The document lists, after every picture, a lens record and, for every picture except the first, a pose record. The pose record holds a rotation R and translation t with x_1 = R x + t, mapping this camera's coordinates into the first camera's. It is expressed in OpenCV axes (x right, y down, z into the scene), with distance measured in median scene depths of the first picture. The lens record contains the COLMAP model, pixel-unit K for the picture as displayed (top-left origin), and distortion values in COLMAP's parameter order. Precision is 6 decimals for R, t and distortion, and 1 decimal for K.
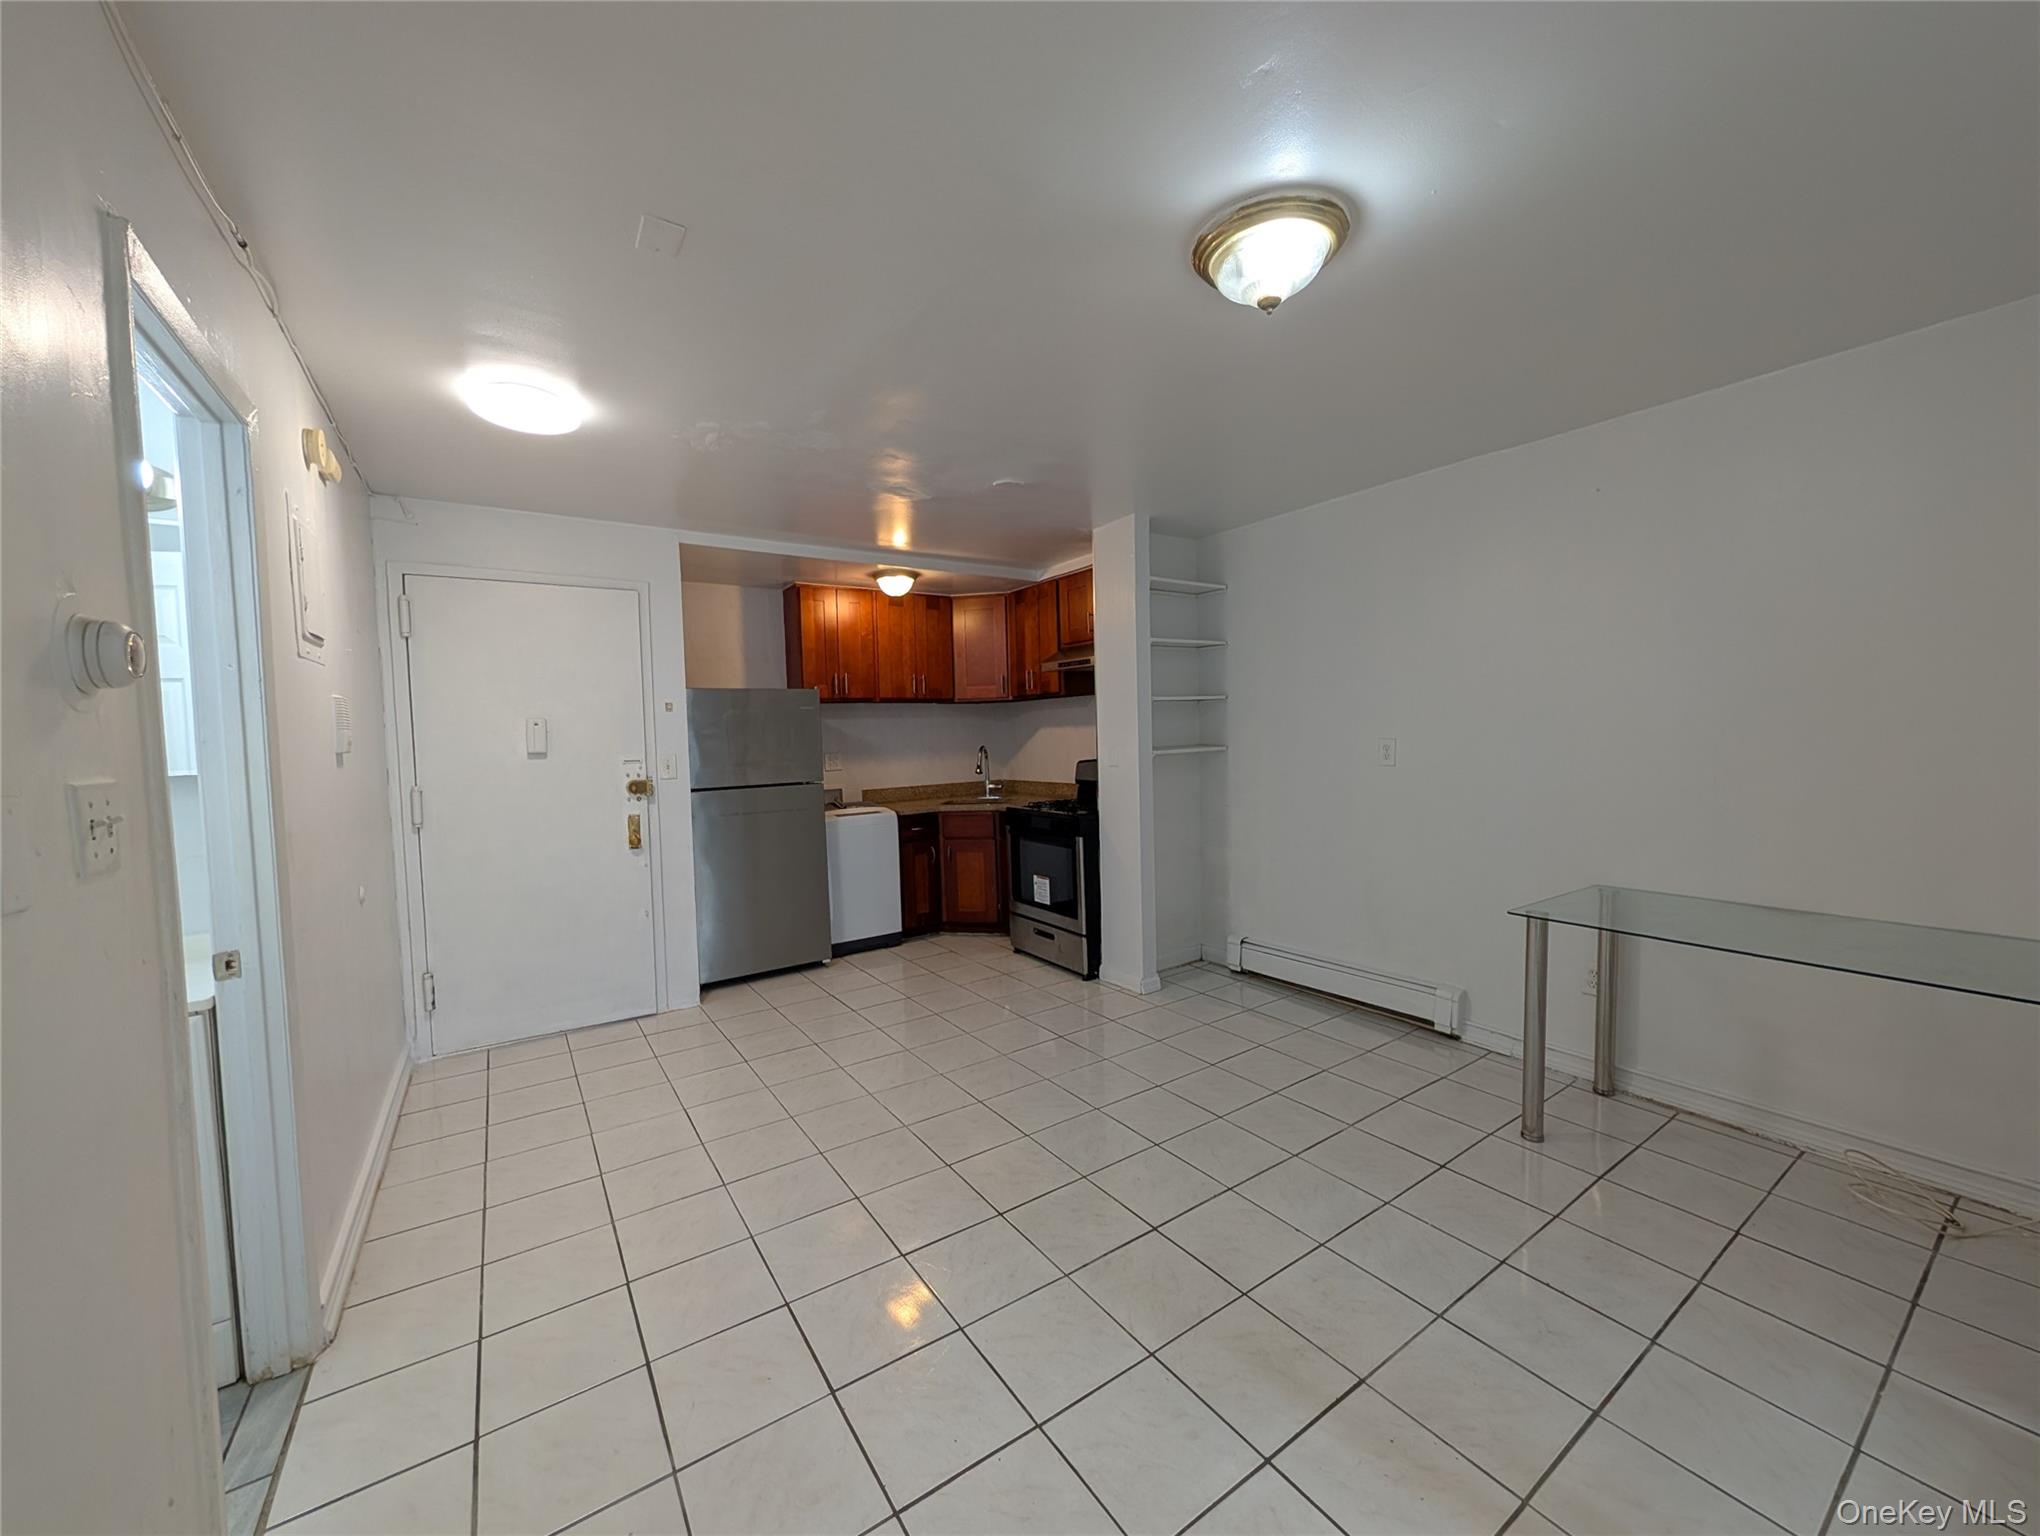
lens RADIAL K [[769.2, 0, 1018.0], [0, 769.2, 772.9], [0, 0, 1]] dist [-0.000798, -0.000212]
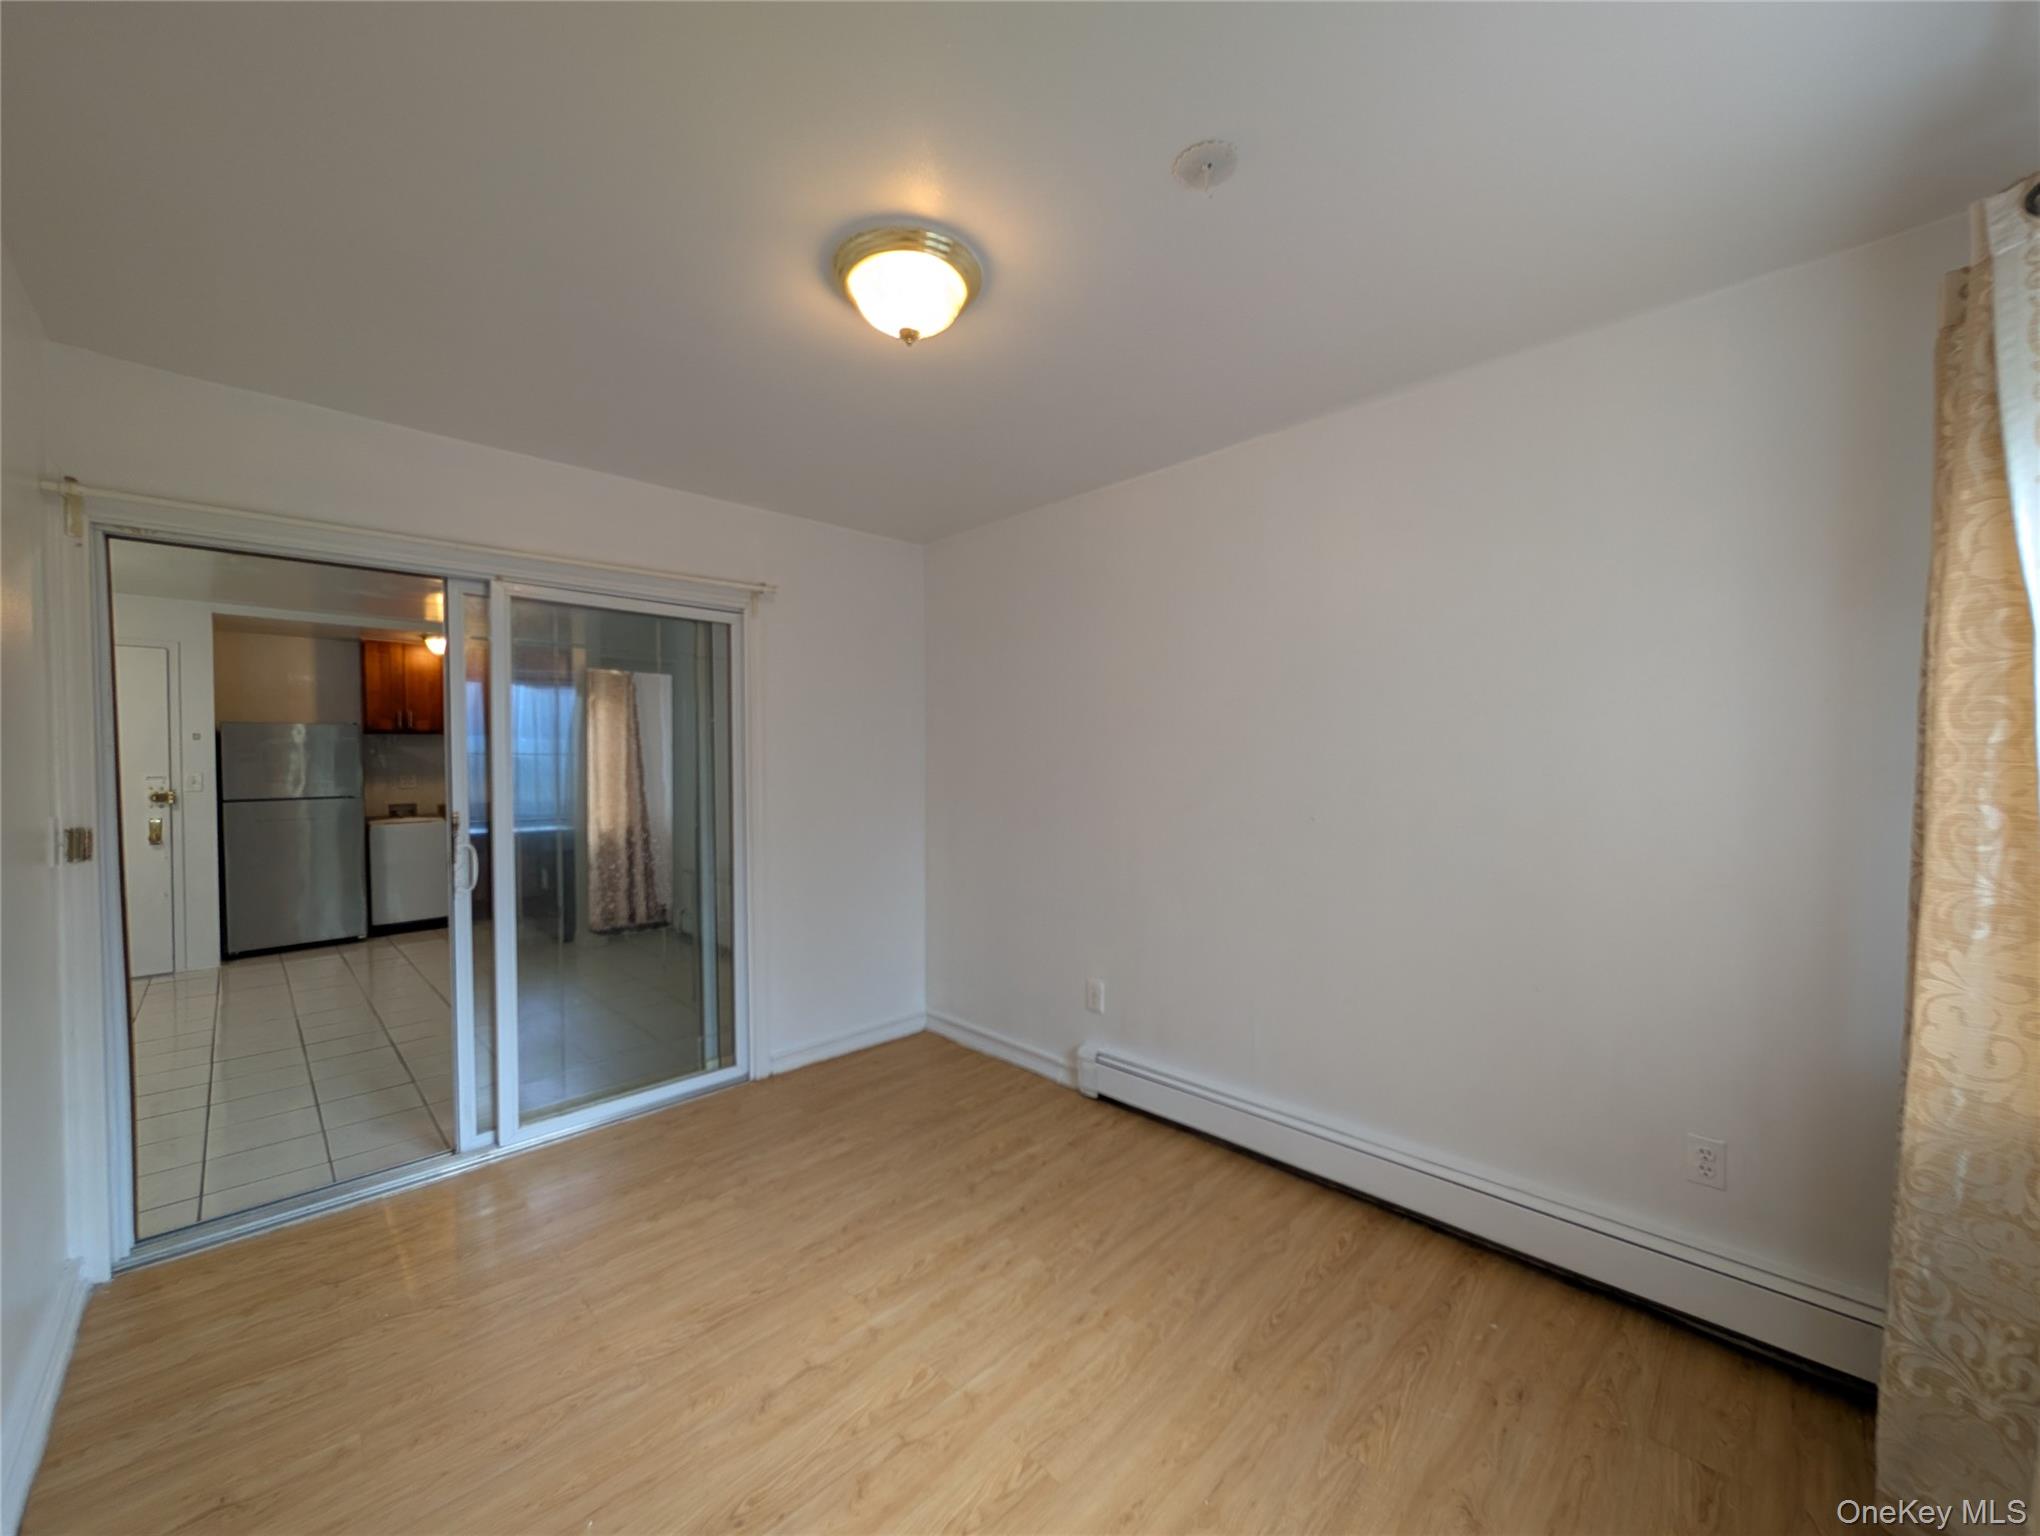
lens RADIAL K [[769.2, 0, 1018.0], [0, 769.2, 772.9], [0, 0, 1]] dist [-0.000798, -0.000212]
pose [[0.981578, 0.010507, 0.190774, 0.516870], [-0.002711, 0.999152, -0.041079, 0.019928], [-0.191044, 0.039805, 0.980774, -0.421956]]
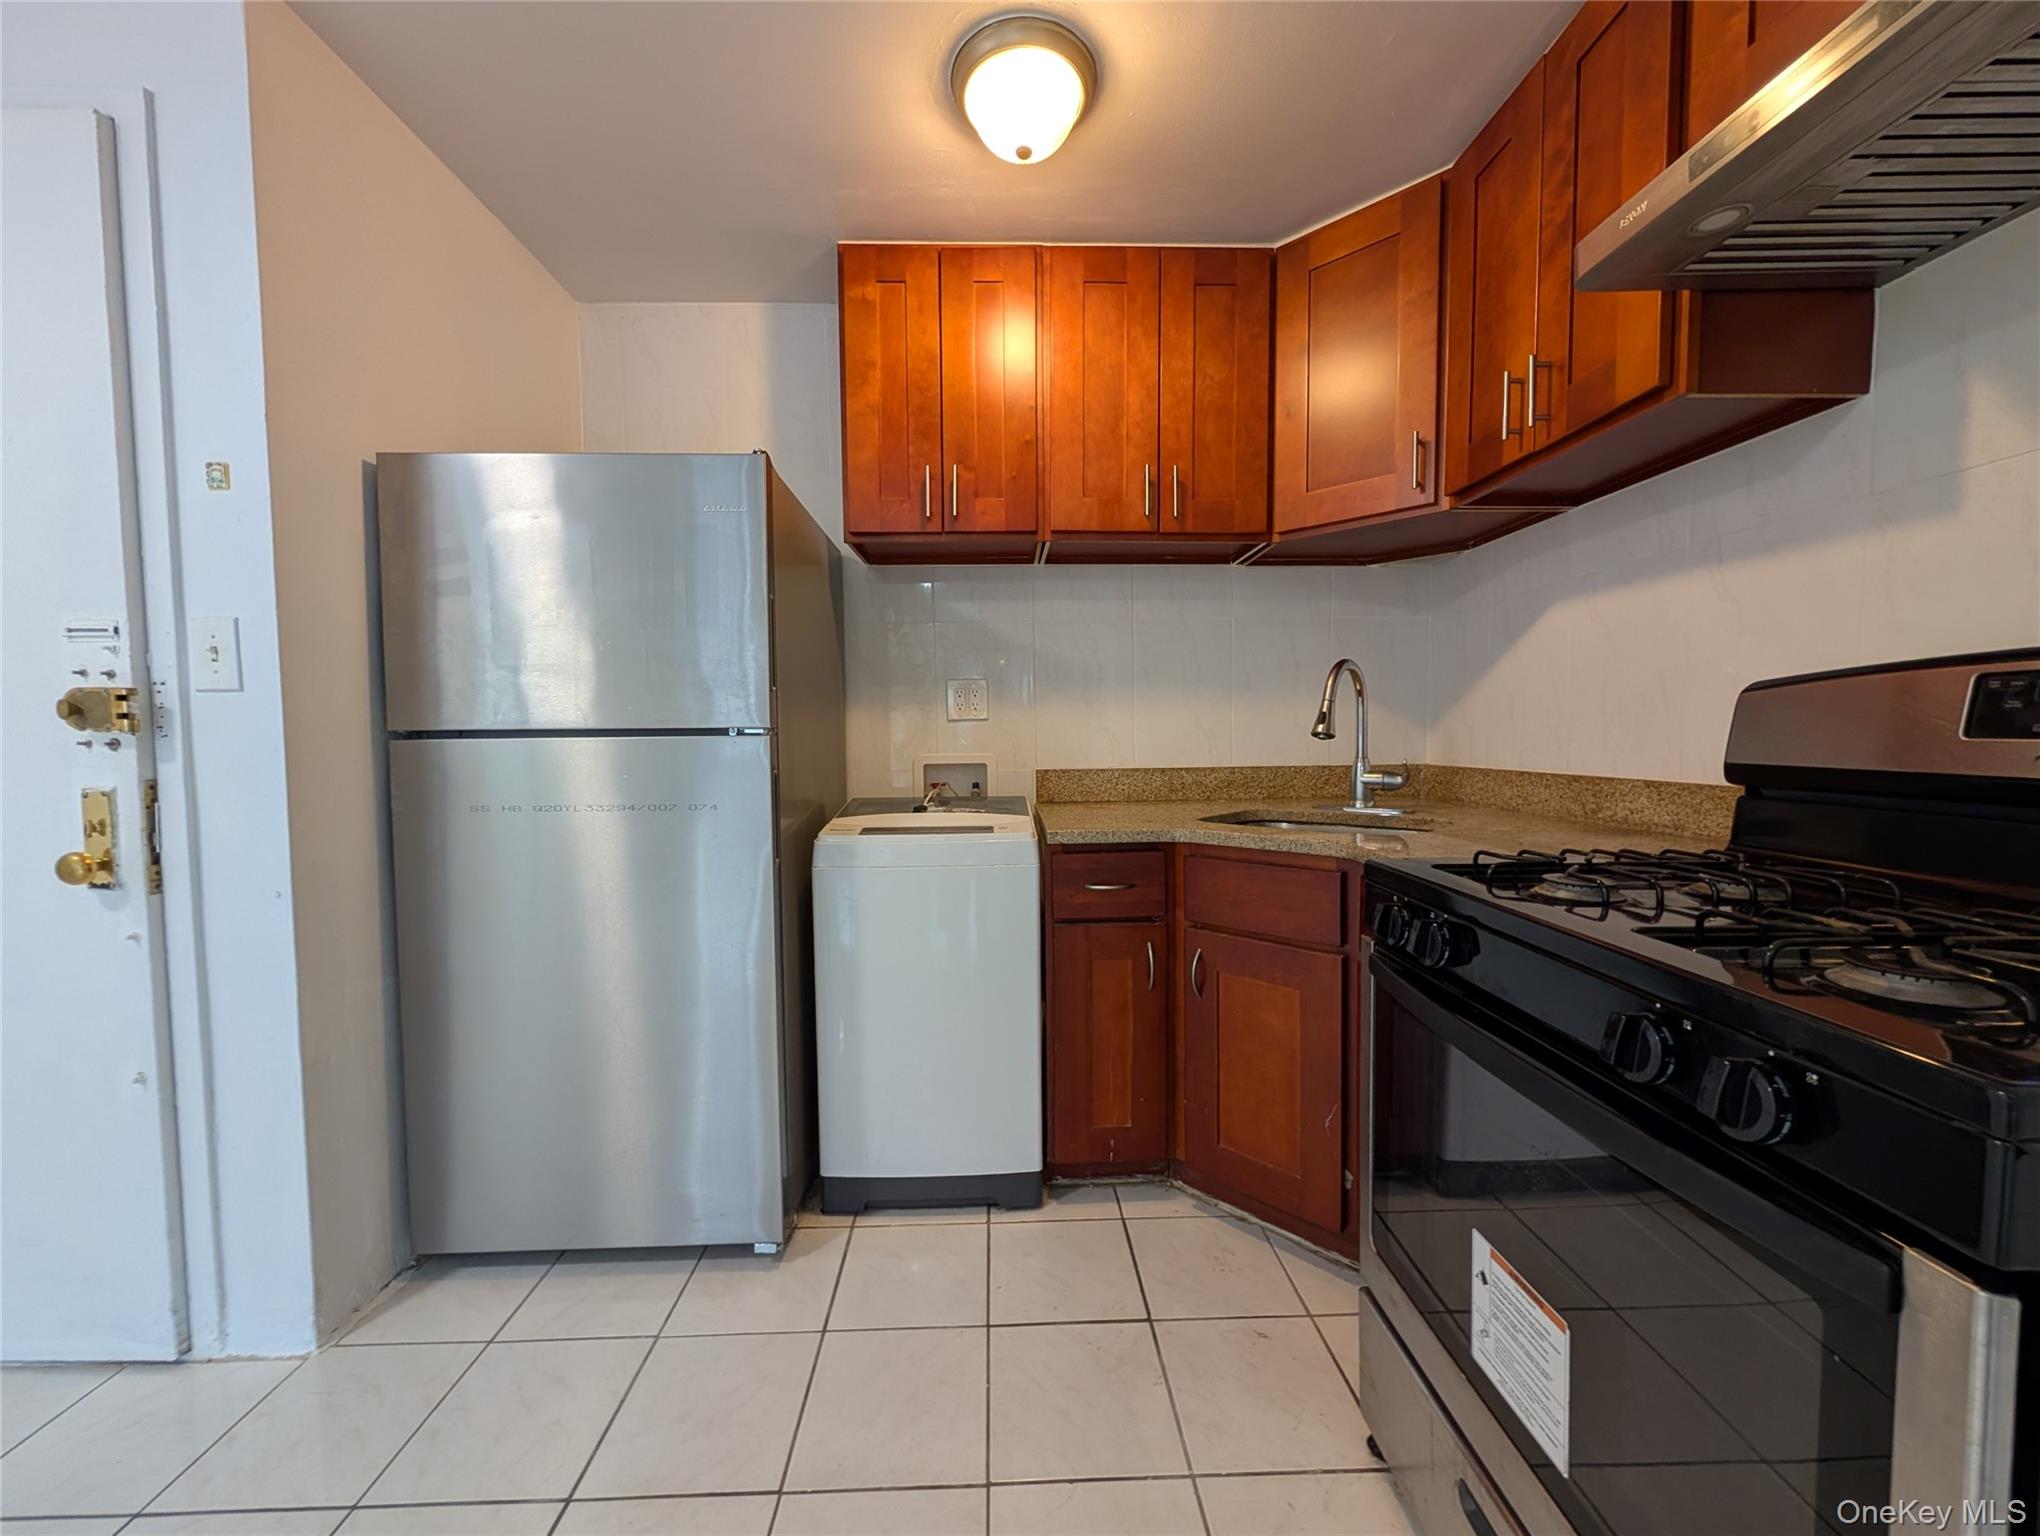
lens RADIAL K [[769.2, 0, 1018.0], [0, 769.2, 772.9], [0, 0, 1]] dist [-0.000798, -0.000212]
pose [[0.843797, 0.050984, -0.534235, 0.018562], [-0.045032, 0.998693, 0.024183, 0.015345], [0.534770, 0.003652, 0.844990, 0.698480]]
